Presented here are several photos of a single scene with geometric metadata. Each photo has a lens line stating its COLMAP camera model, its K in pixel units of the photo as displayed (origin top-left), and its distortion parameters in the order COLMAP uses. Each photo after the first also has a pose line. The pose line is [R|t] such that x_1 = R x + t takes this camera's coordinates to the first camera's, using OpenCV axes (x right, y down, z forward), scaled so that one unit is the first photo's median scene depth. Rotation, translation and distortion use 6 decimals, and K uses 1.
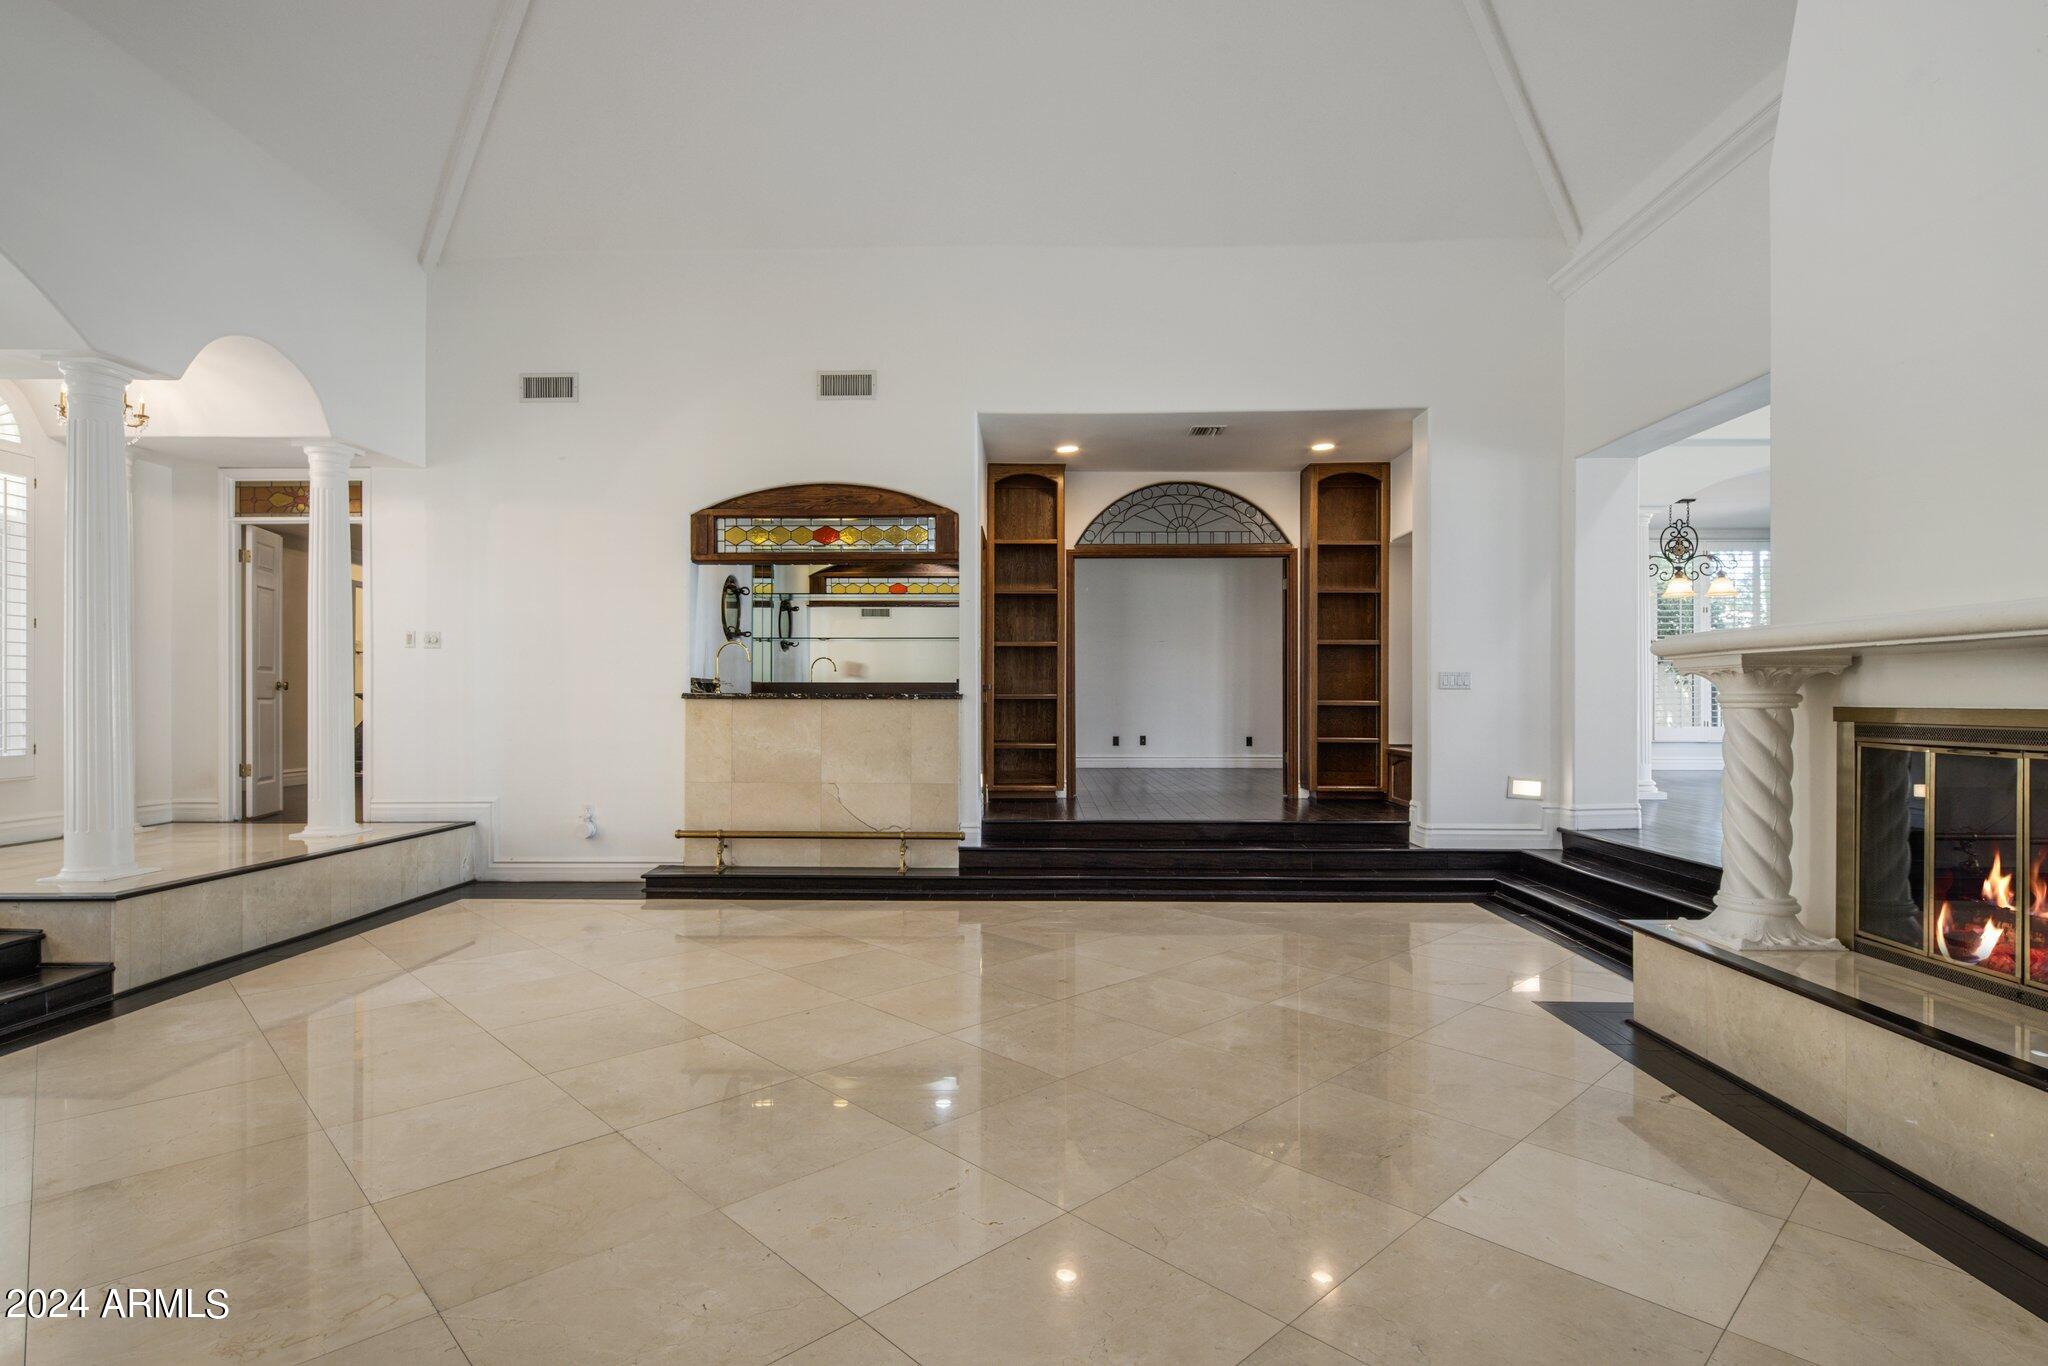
lens RADIAL K [[1011.8, 0, 1024.0], [0, 1011.8, 683.0], [0, 0, 1]] dist [0.000453, -0.000180]
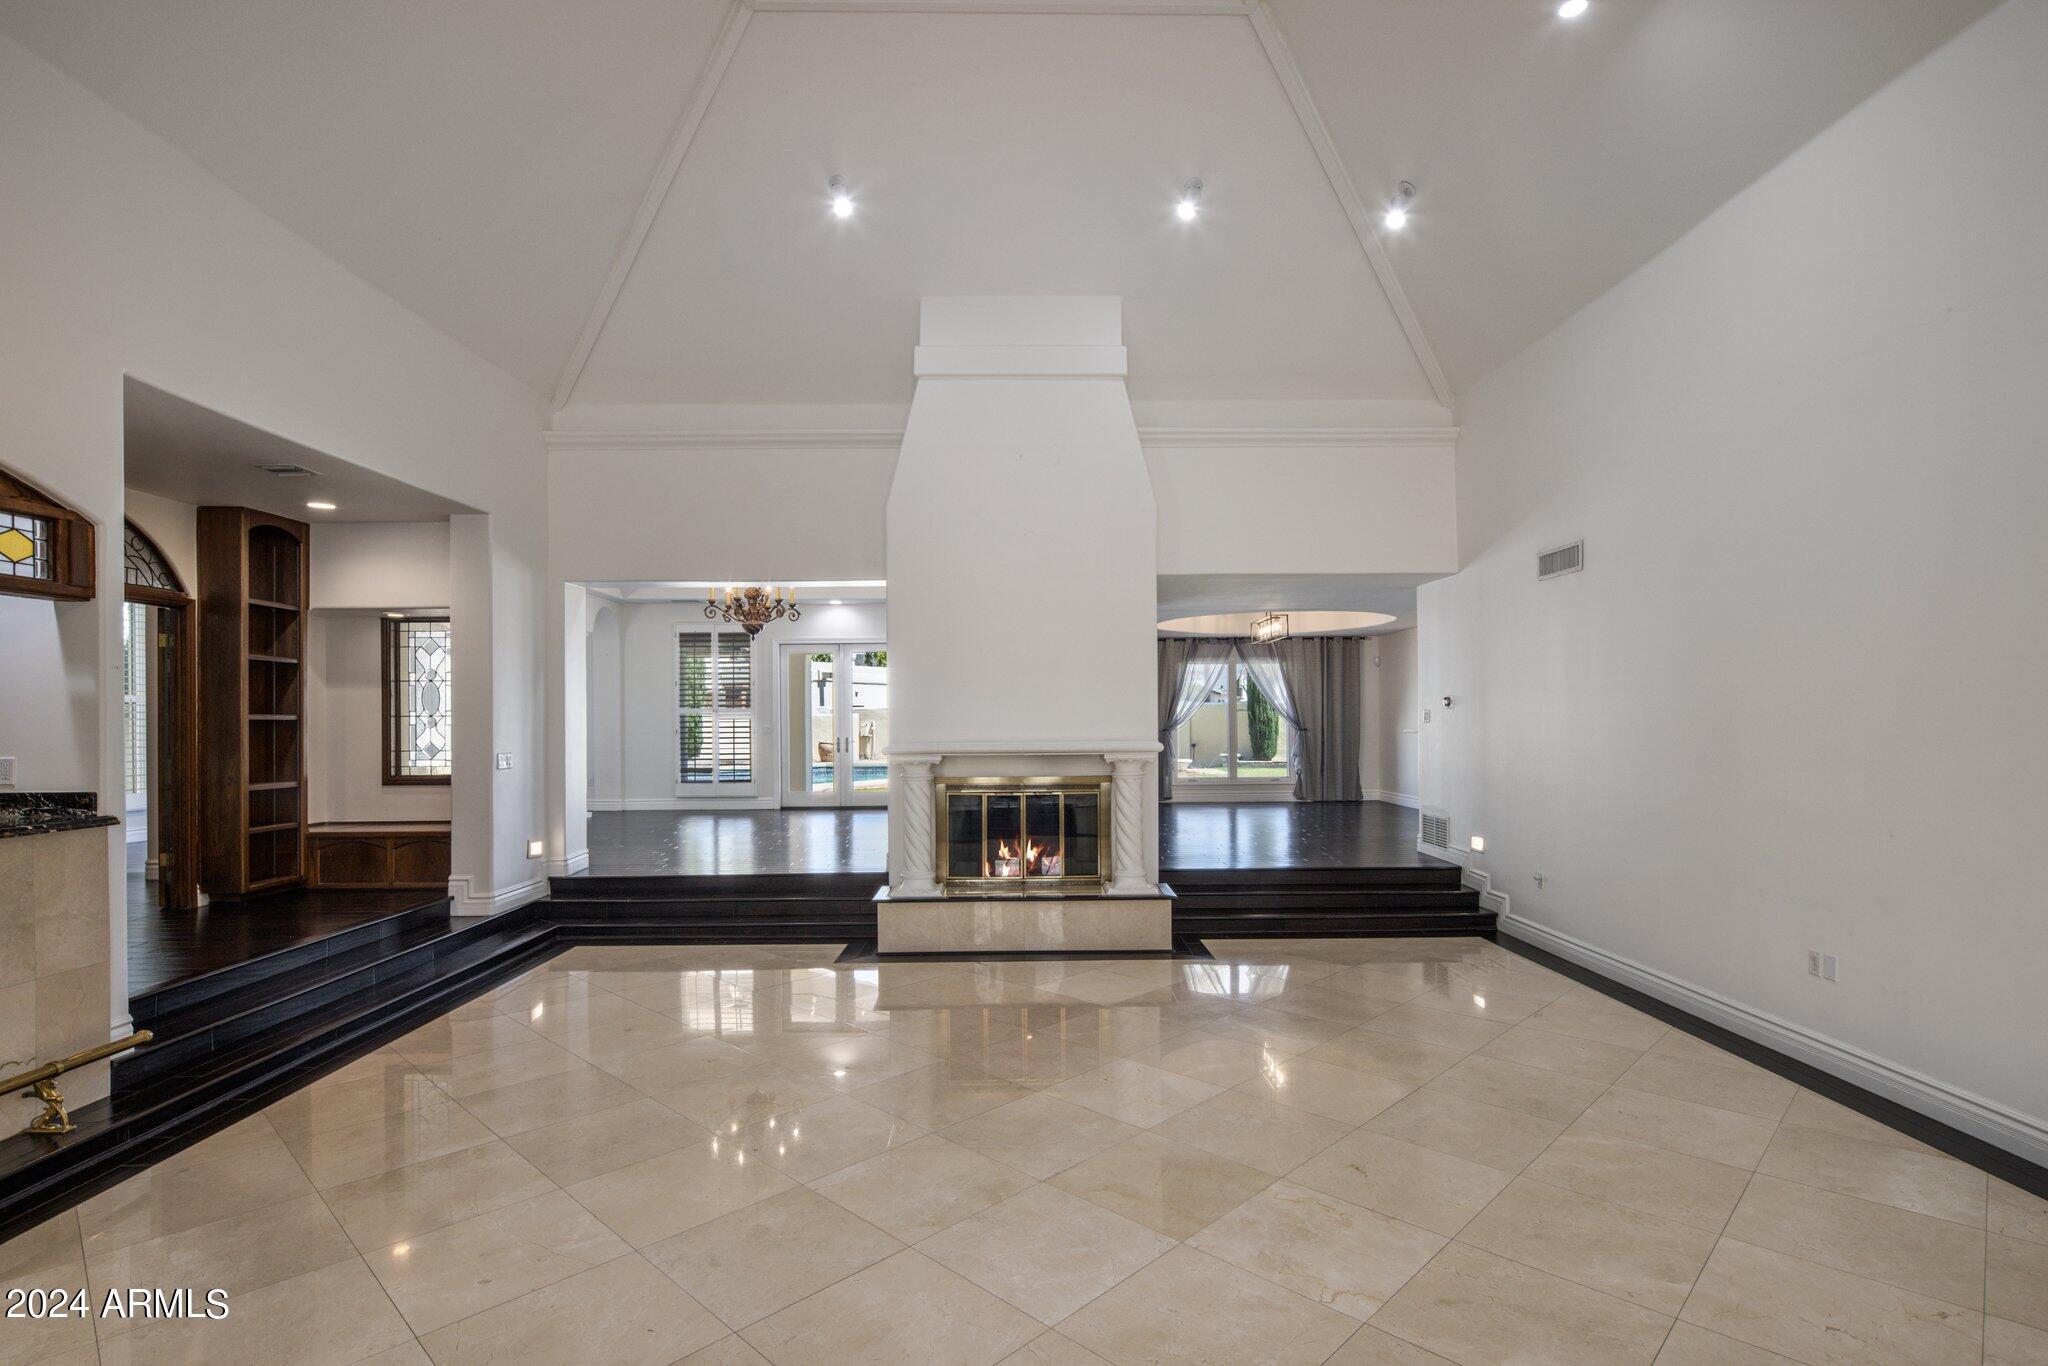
lens RADIAL K [[995.6, 0, 1026.4], [0, 995.6, 704.0], [0, 0, 1]] dist [0.002697, 0.000512]
pose [[-0.033575, 0.016030, 0.999308, -0.701733], [-0.009235, 0.999824, -0.016348, -0.053481], [-0.999394, -0.009777, -0.033421, 0.456248]]
